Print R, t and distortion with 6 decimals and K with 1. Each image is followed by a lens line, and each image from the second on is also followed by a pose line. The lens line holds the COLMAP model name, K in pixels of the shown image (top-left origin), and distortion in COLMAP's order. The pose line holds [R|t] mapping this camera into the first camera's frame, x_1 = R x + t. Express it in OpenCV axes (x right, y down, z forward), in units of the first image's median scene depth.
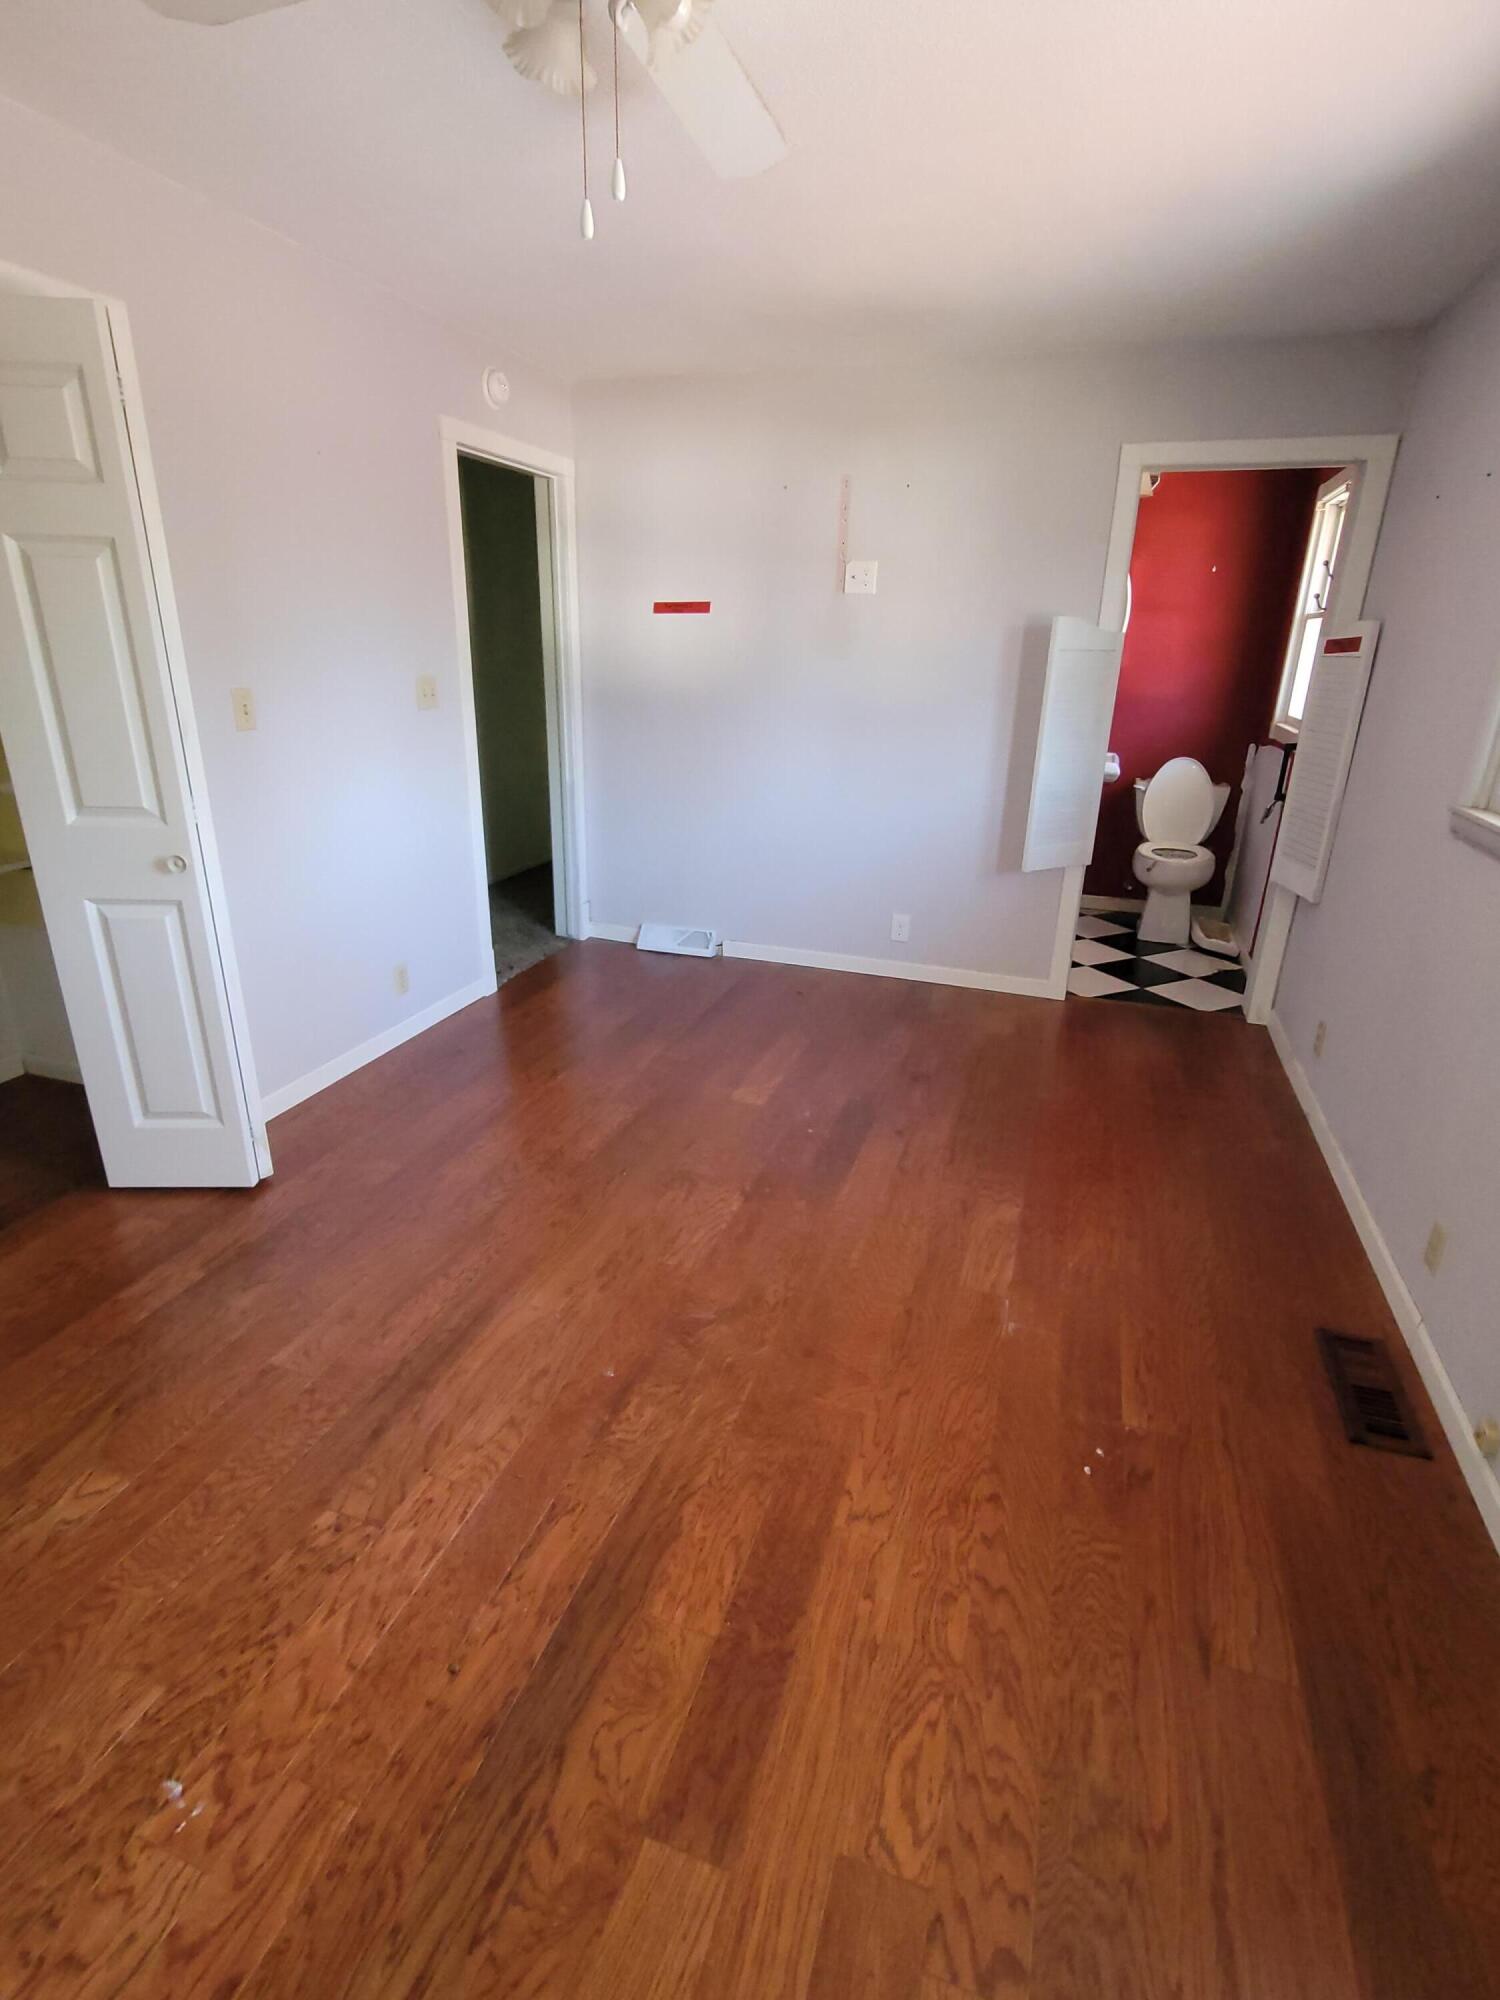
lens RADIAL K [[975.4, 0, 749.9], [0, 975.4, 998.0], [0, 0, 1]] dist [-0.007124, 0.000295]
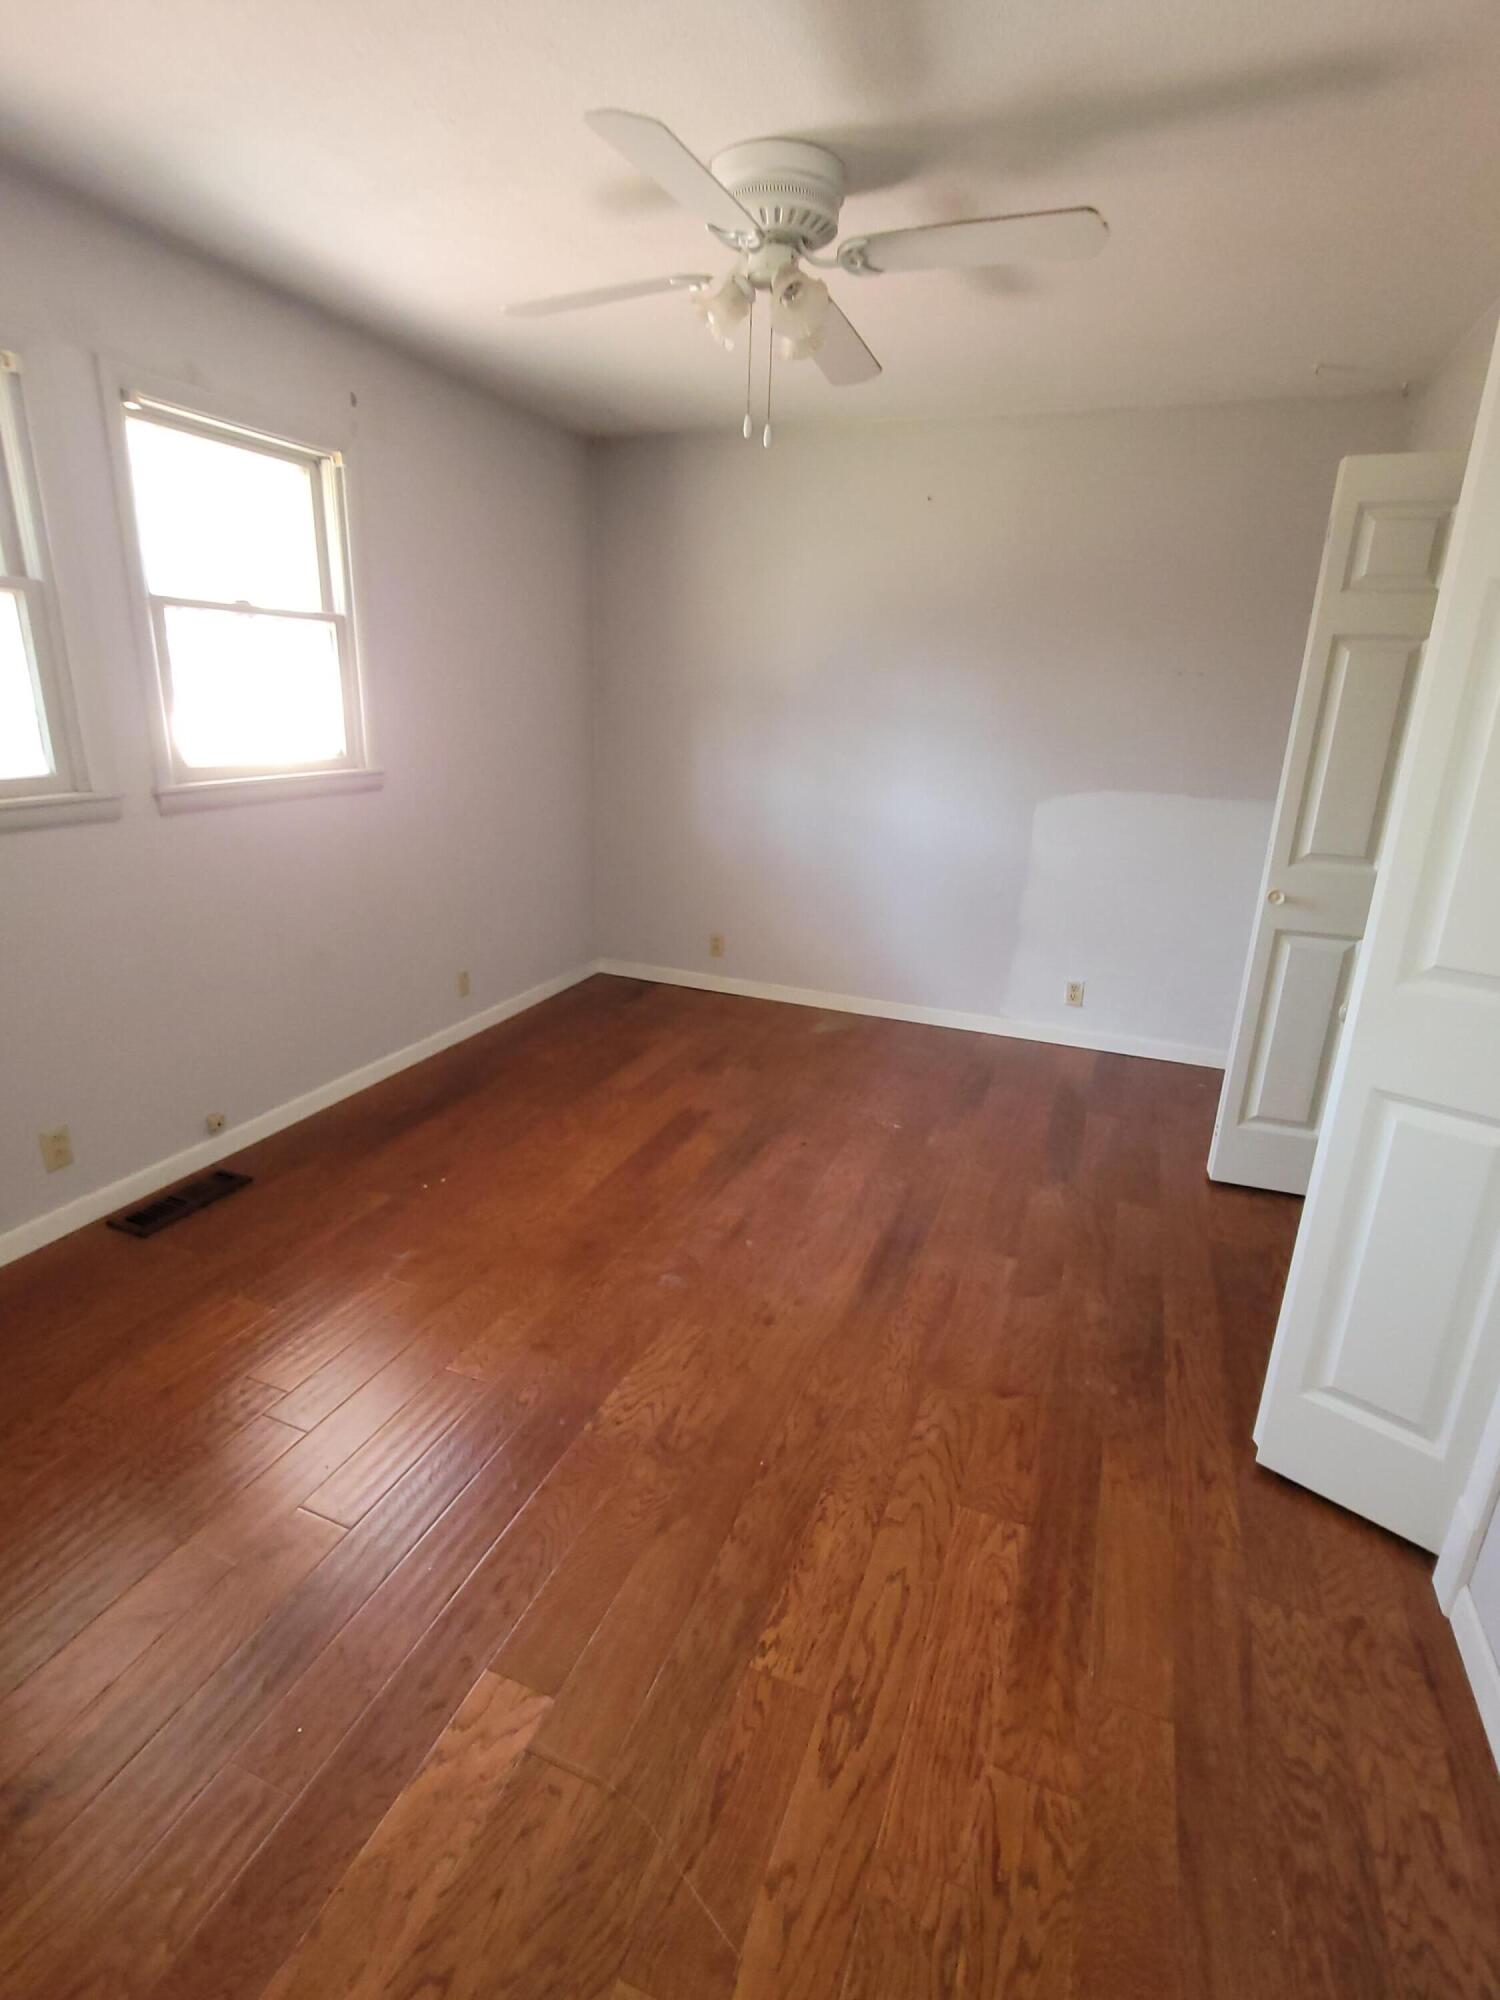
lens RADIAL K [[975.4, 0, 749.9], [0, 975.4, 997.9], [0, 0, 1]] dist [-0.007124, 0.000295]
pose [[-0.996975, -0.071141, 0.031286, -0.174000], [-0.036882, 0.787444, 0.615282, -0.720612], [-0.068408, 0.612267, -0.787686, 1.958514]]
